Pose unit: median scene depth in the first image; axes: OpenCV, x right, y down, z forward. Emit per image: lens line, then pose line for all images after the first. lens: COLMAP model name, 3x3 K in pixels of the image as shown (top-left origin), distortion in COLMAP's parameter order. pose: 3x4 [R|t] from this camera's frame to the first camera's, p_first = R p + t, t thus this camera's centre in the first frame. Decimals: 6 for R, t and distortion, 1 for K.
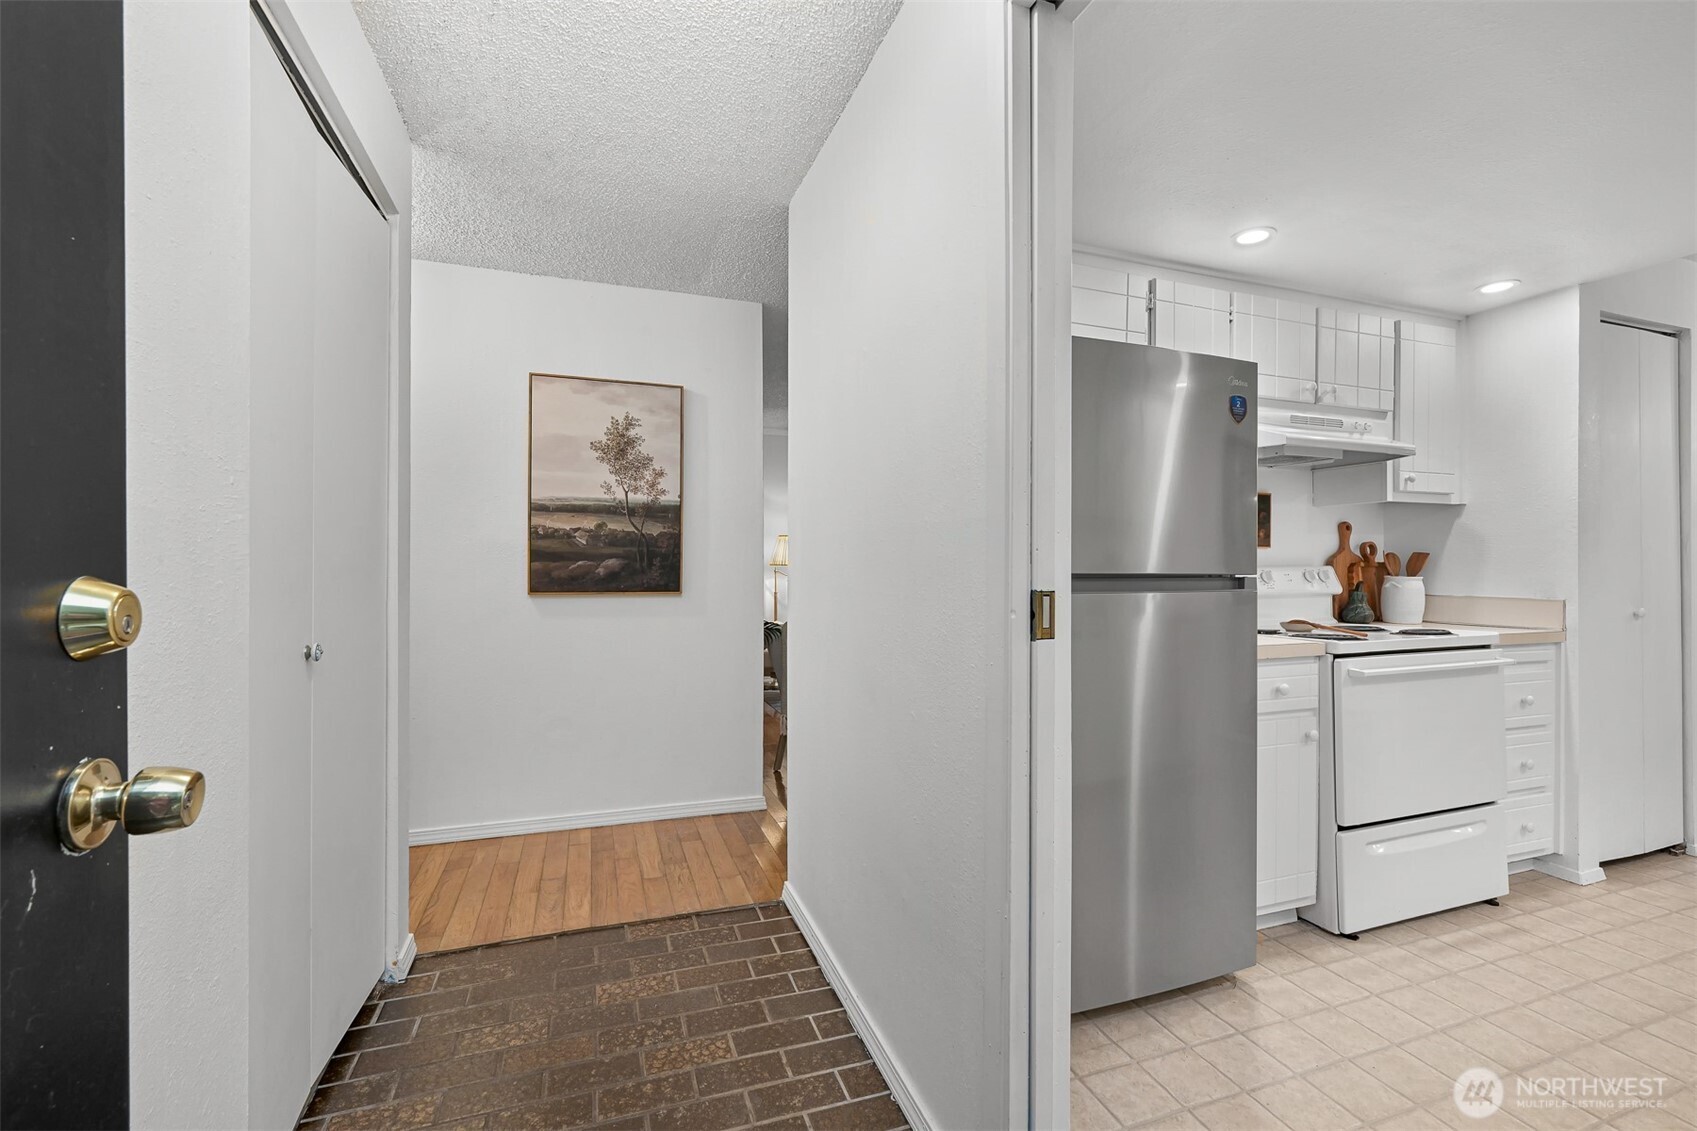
lens RADIAL K [[718.2, 0, 848.5], [0, 718.2, 565.5], [0, 0, 1]] dist [0.000385, 0.000169]
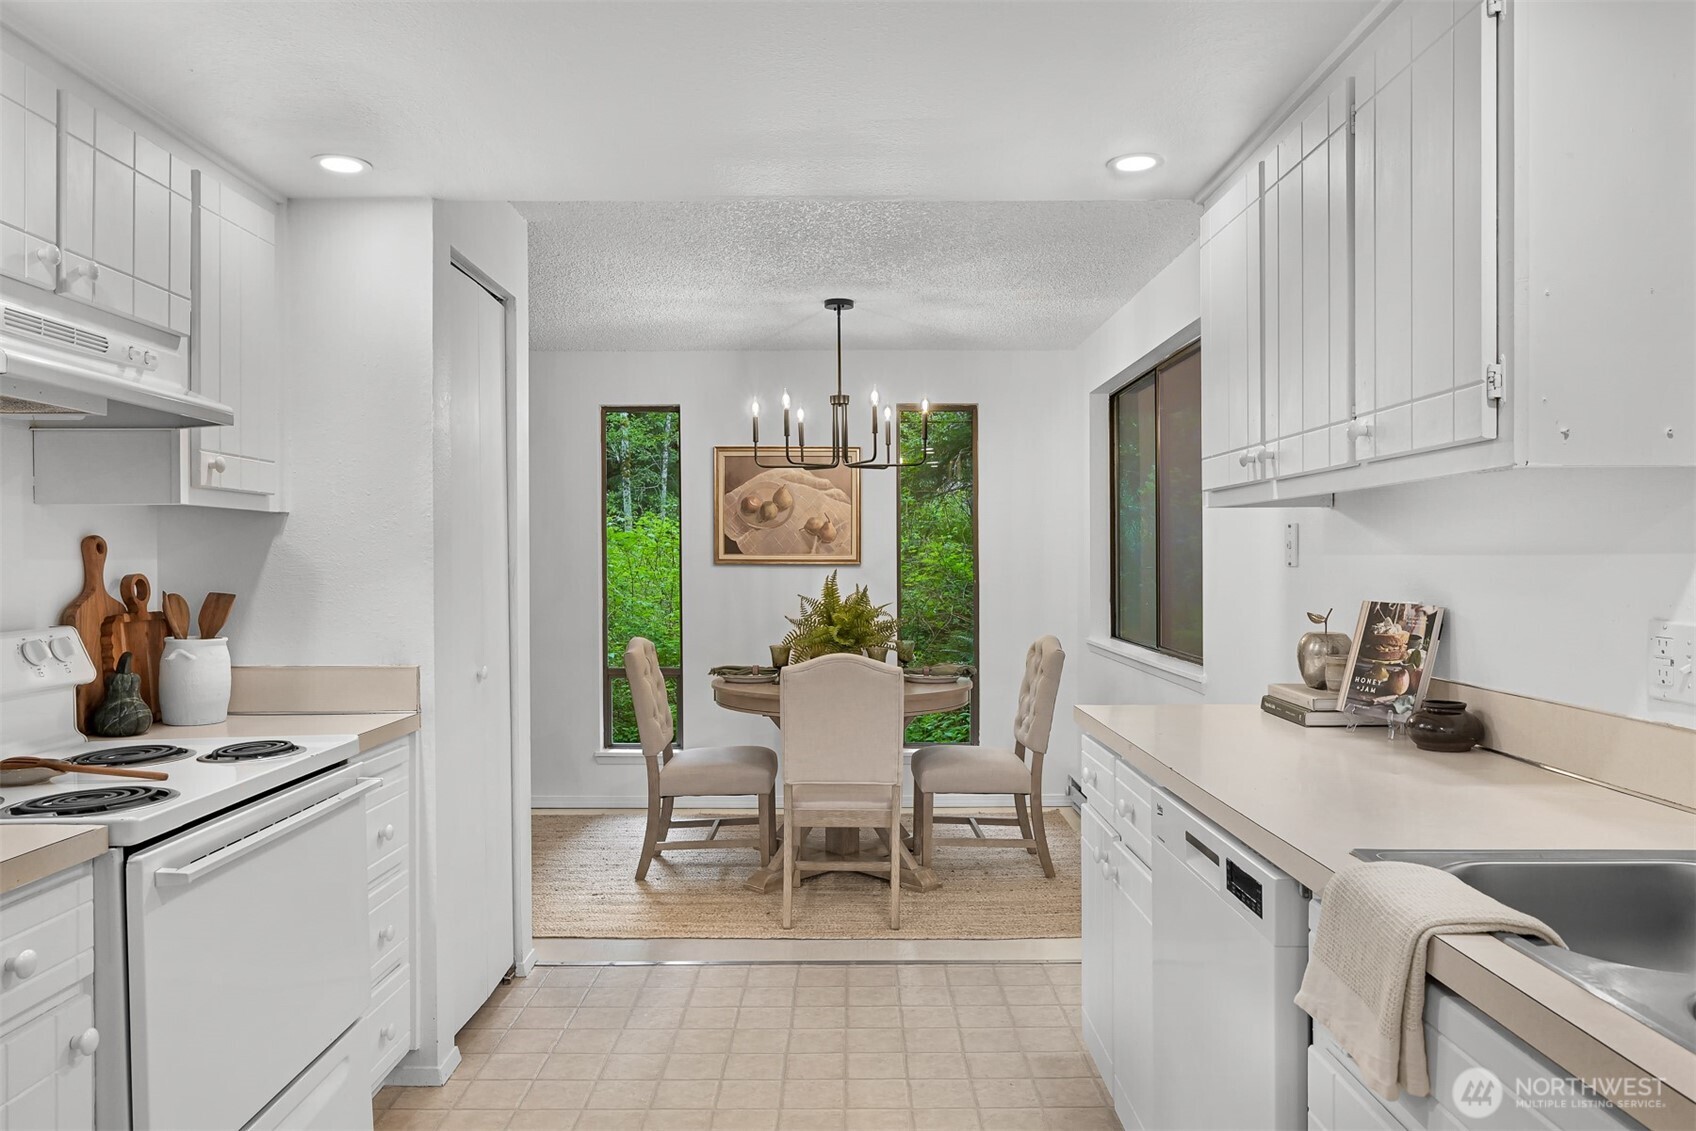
lens RADIAL K [[1183.2, 0, 848.0], [0, 1183.2, 565.5], [0, 0, 1]] dist [-0.004275, -0.001641]
pose [[0.336038, -0.005294, 0.941834, 0.092629], [0.003298, 0.999985, 0.004444, -0.046436], [-0.941843, 0.001613, 0.336050, 0.241245]]
